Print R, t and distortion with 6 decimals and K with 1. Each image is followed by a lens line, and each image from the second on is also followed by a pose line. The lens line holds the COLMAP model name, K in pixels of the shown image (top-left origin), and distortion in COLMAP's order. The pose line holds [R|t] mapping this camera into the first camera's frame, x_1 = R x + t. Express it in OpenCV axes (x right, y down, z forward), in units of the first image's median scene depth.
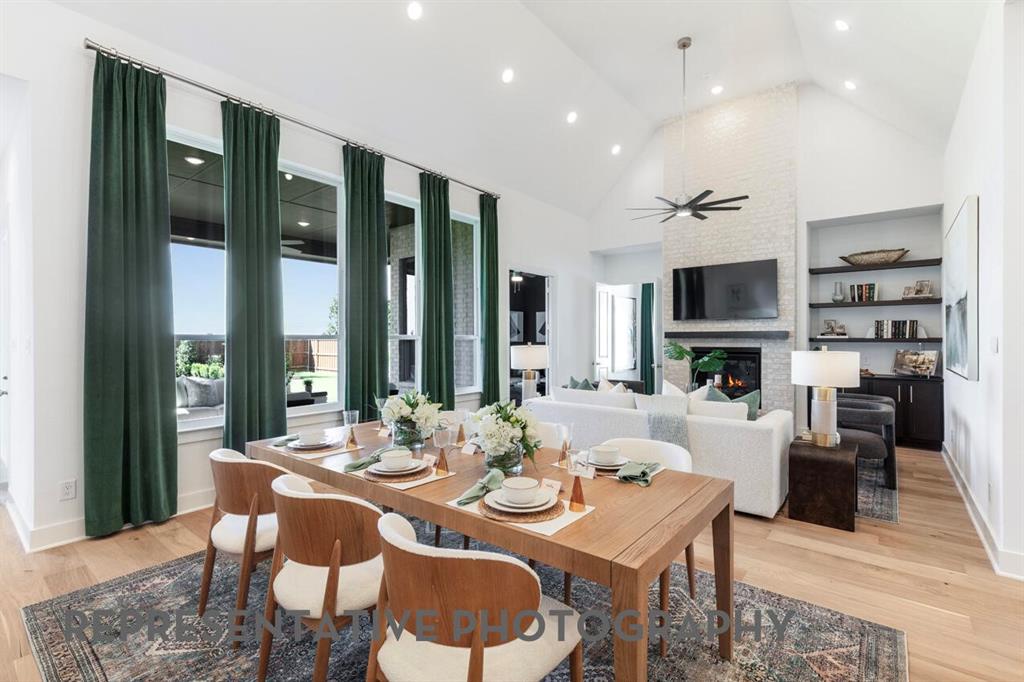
lens RADIAL K [[470.3, 0, 508.8], [0, 470.3, 342.9], [0, 0, 1]] dist [0.000493, 0.000053]
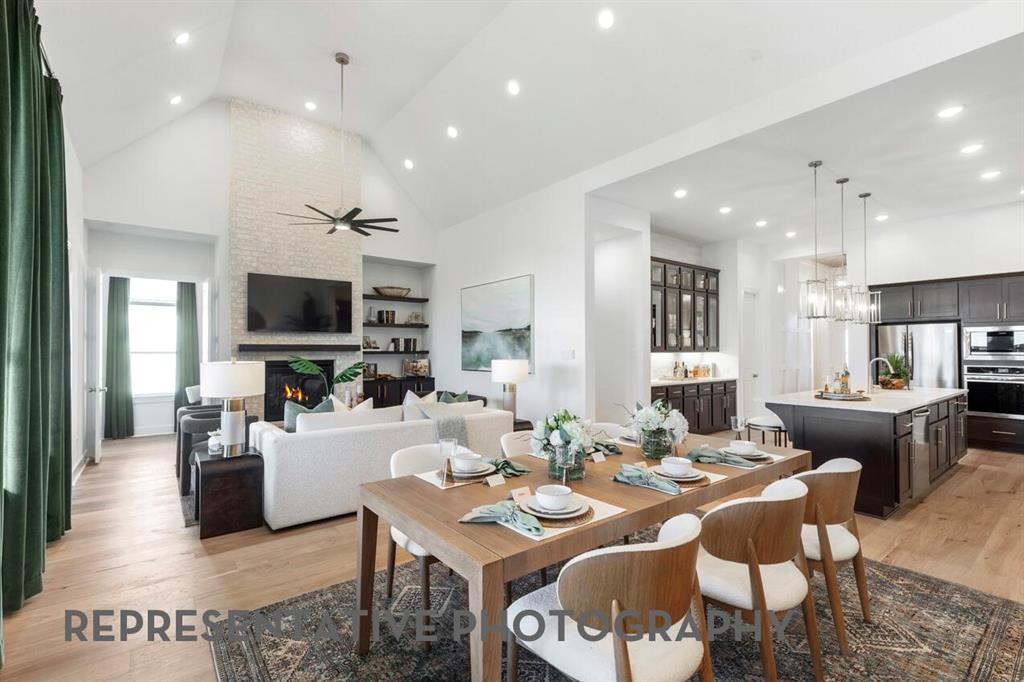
lens RADIAL K [[456.9, 0, 513.4], [0, 456.9, 347.1], [0, 0, 1]] dist [0.001371, 0.000014]
pose [[0.209917, 0.007820, 0.977688, -0.431332], [0.009138, 0.999909, -0.009959, -0.005384], [-0.977677, 0.011025, 0.209826, 0.380319]]
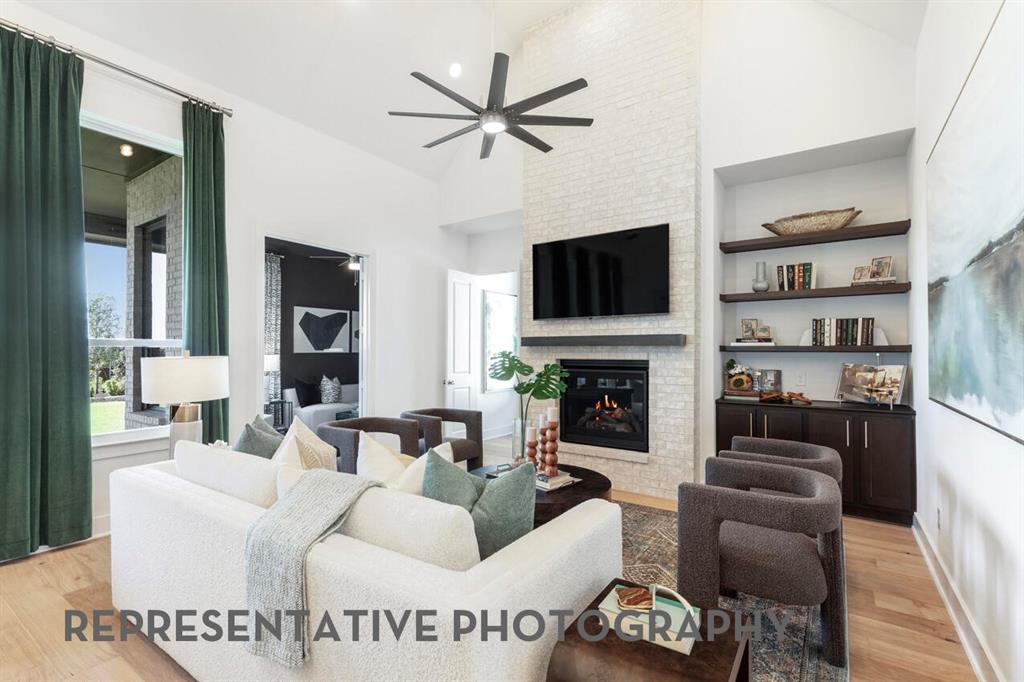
lens RADIAL K [[460.4, 0, 511.1], [0, 460.4, 350.1], [0, 0, 1]] dist [0.002817, 0.000128]
pose [[0.997446, 0.001709, 0.071403, 0.305319], [-0.001617, 0.999998, -0.001340, -0.002606], [-0.071405, 0.001221, 0.997447, 0.378084]]
